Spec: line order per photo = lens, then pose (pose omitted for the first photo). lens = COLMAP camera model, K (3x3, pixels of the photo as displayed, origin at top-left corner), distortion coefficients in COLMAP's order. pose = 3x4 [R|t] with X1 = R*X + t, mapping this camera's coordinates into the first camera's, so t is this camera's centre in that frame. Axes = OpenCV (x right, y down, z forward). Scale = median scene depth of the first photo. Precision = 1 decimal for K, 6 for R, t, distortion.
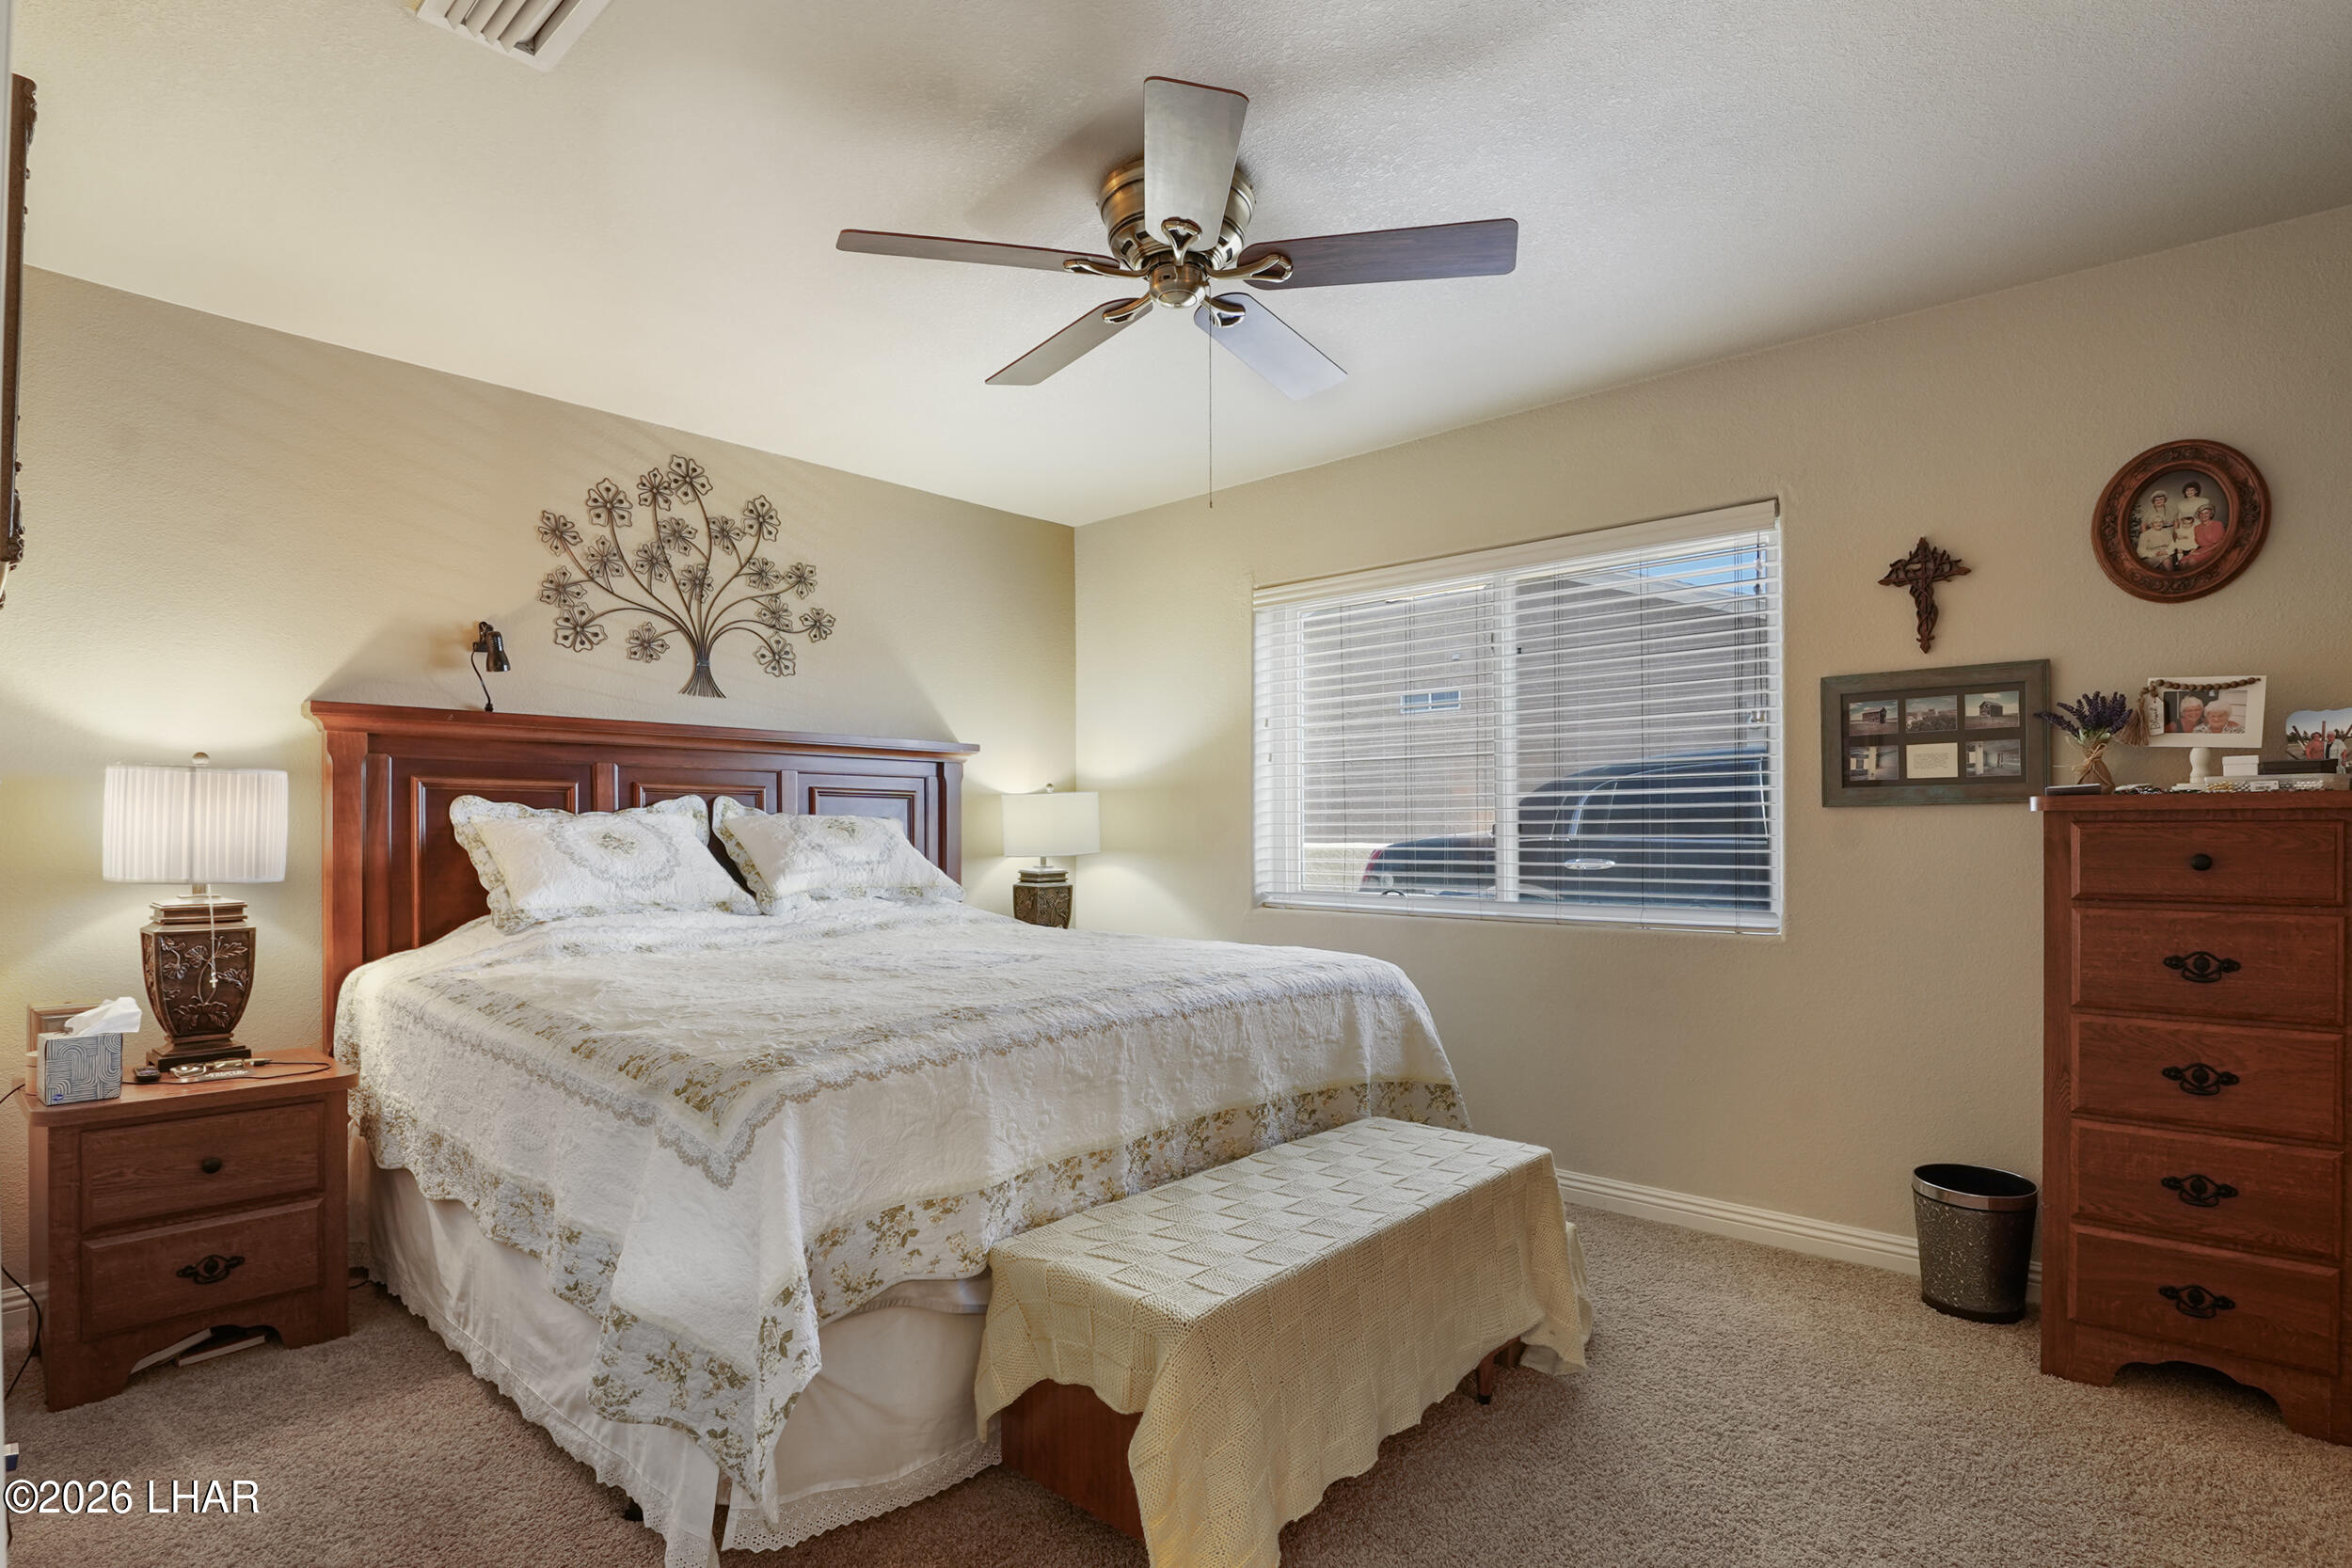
lens RADIAL K [[1154.0, 0, 1190.1], [0, 1154.0, 807.7], [0, 0, 1]] dist [-0.022723, -0.002373]
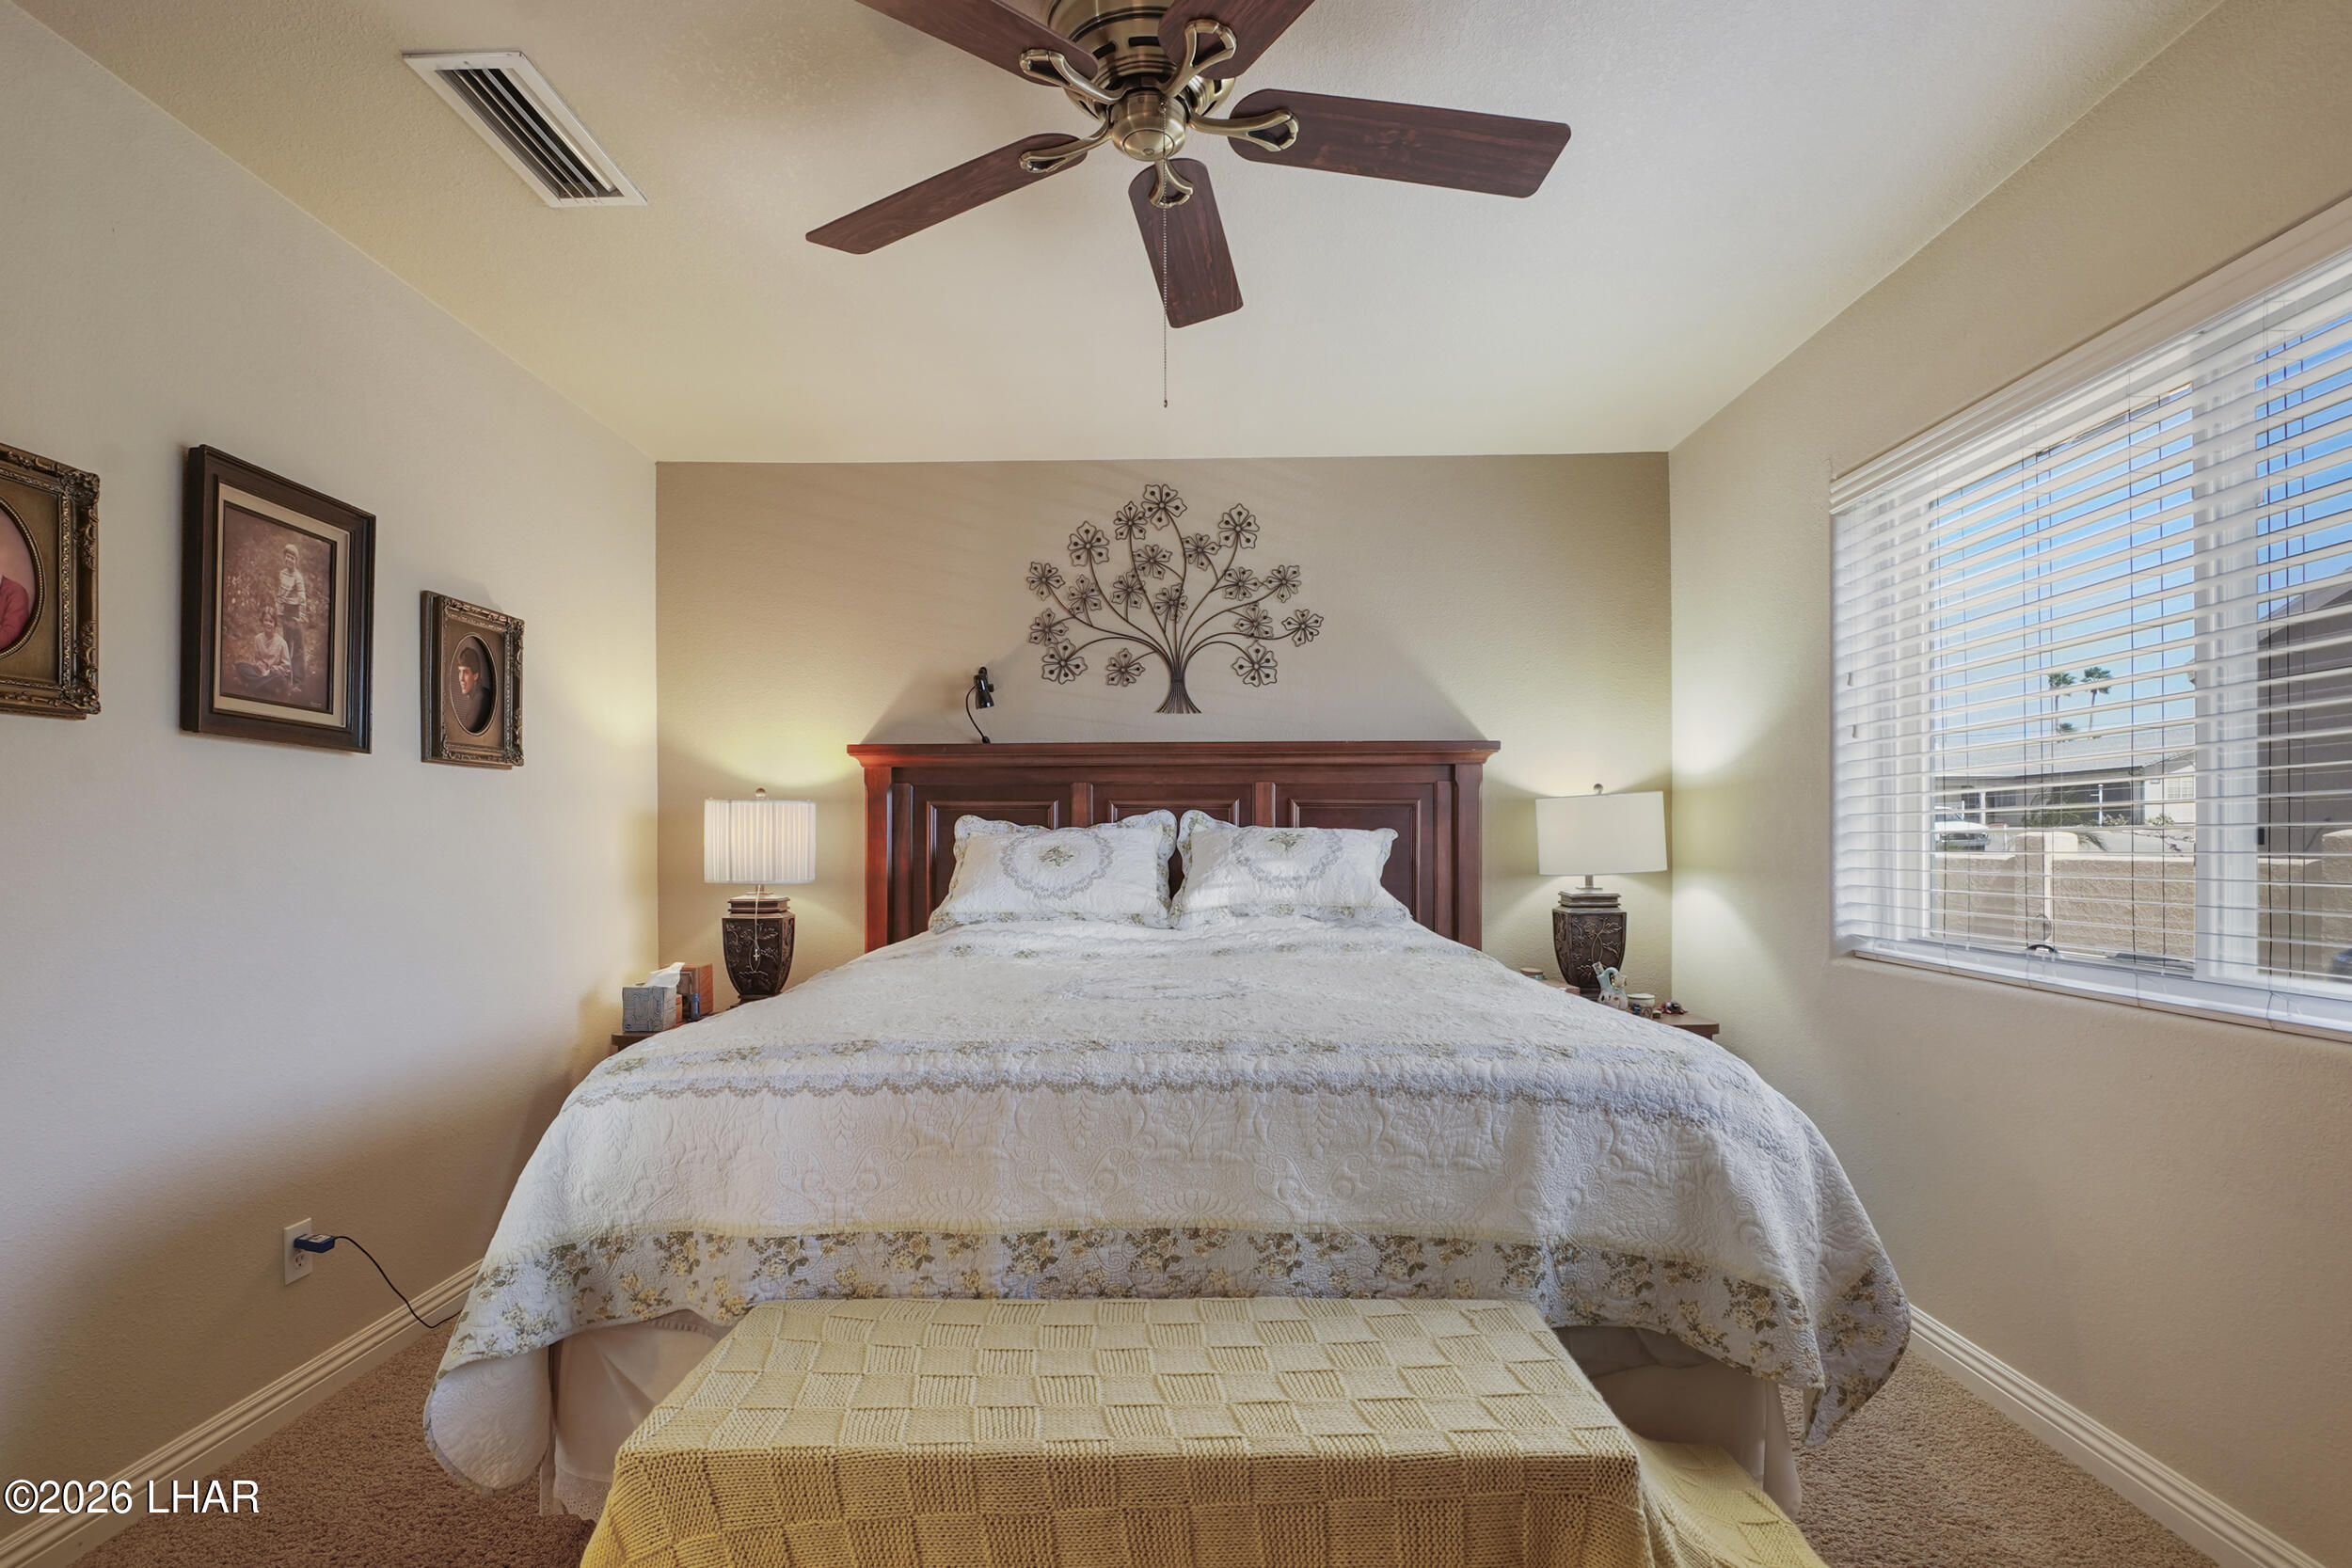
lens RADIAL K [[1154.0, 0, 1151.5], [0, 1154.0, 841.5], [0, 0, 1]] dist [-0.022723, -0.002373]
pose [[0.660882, -0.003125, -0.750483, 0.350415], [0.017721, 0.999778, 0.011442, 0.005520], [0.750281, -0.020861, 0.660790, 0.312706]]
